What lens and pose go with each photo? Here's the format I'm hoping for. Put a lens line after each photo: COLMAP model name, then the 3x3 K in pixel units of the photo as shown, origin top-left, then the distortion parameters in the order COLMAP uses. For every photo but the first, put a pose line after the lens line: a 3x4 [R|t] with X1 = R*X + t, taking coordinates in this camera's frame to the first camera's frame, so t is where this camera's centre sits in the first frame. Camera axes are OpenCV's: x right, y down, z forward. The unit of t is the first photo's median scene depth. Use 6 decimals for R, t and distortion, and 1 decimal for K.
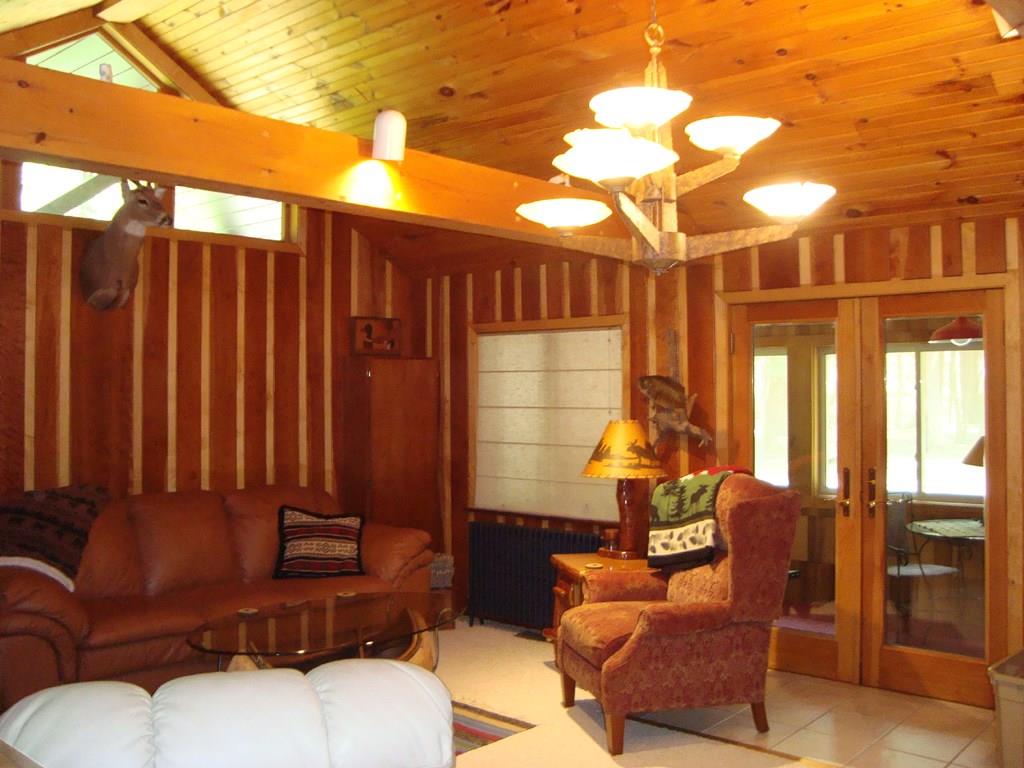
lens RADIAL K [[1007.6, 0, 512.0], [0, 1007.6, 384.0], [0, 0, 1]] dist [-0.118881, 0.031240]
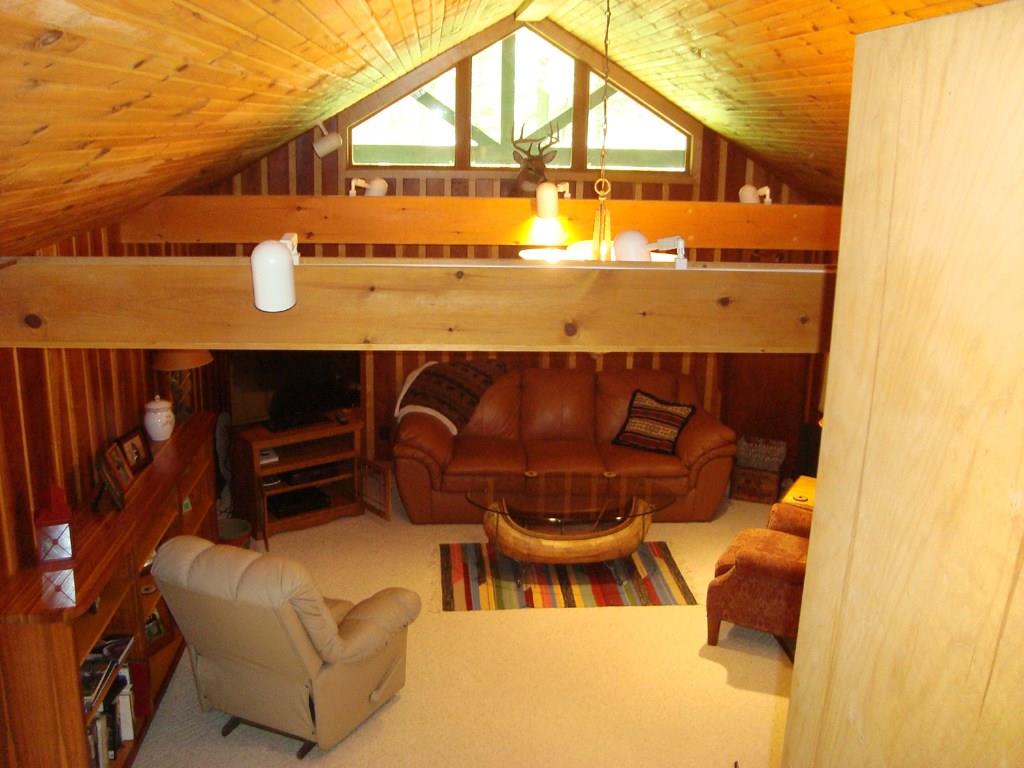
lens RADIAL K [[1007.6, 0, 512.0], [0, 1007.6, 384.0], [0, 0, 1]] dist [-0.118881, 0.031240]
pose [[0.724701, 0.193543, -0.661324, 0.561398], [-0.020706, 0.965427, 0.259852, -0.241894], [0.688753, -0.174621, 0.703653, -0.062026]]
